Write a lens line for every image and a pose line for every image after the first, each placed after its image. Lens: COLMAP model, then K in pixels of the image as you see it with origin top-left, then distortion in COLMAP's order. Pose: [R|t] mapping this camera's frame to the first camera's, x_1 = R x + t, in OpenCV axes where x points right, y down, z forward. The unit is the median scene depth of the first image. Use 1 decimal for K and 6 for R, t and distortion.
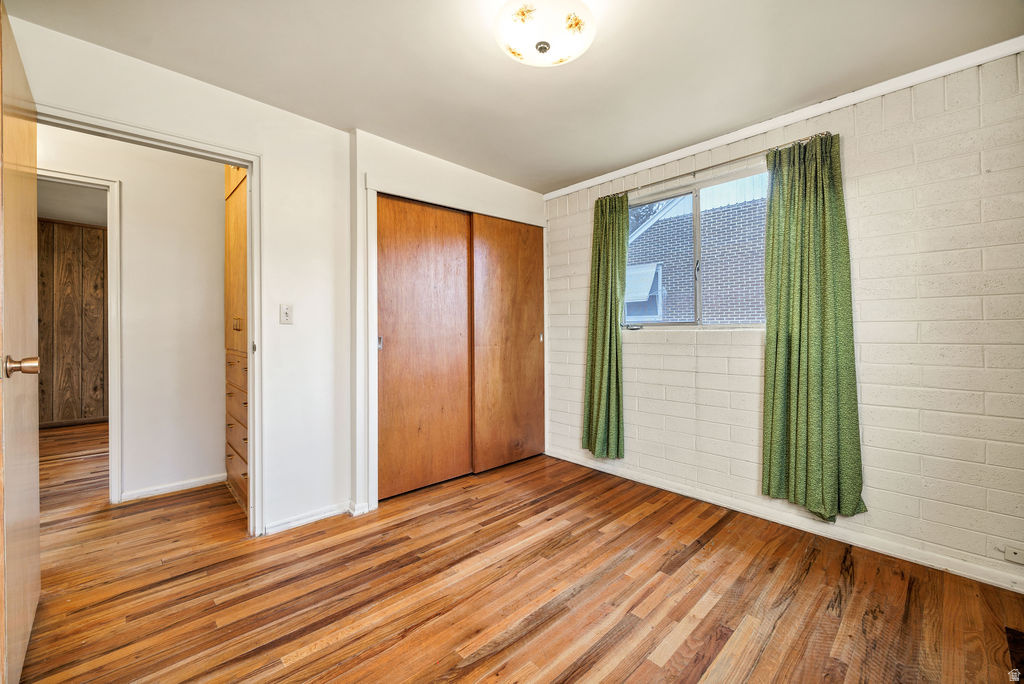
lens RADIAL K [[411.7, 0, 489.6], [0, 411.7, 326.2], [0, 0, 1]] dist [0.001593, 0.000234]
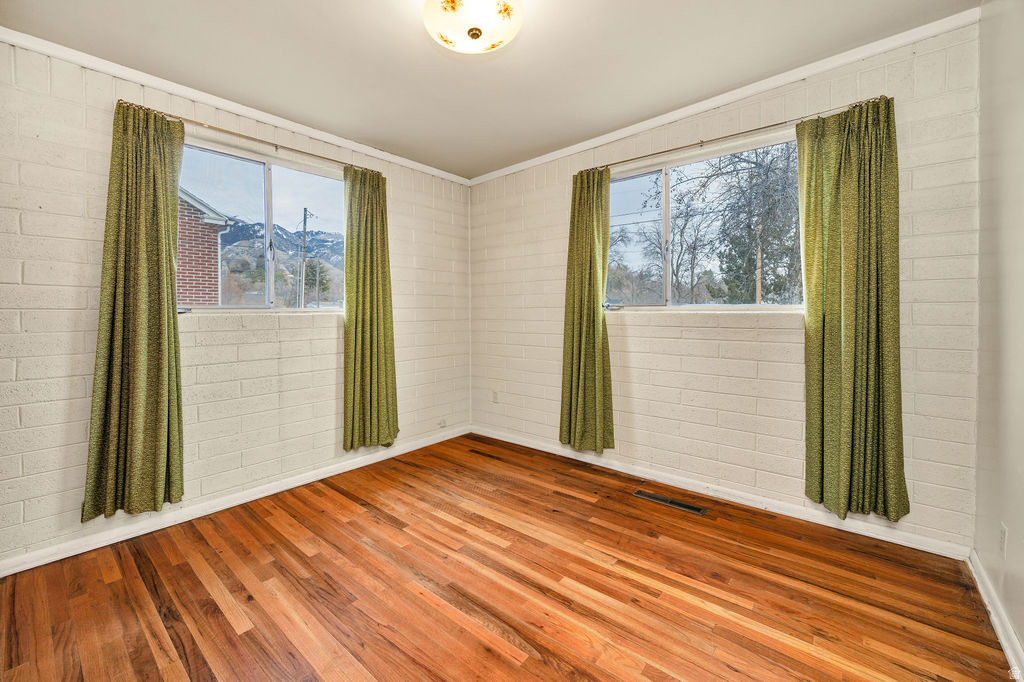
lens RADIAL K [[411.7, 0, 516.4], [0, 411.7, 314.1], [0, 0, 1]] dist [0.001593, 0.000234]
pose [[-0.144243, 0.000540, 0.989542, -0.617430], [-0.004311, 0.999990, -0.001174, 0.010540], [-0.989533, -0.004435, -0.144240, 0.720123]]
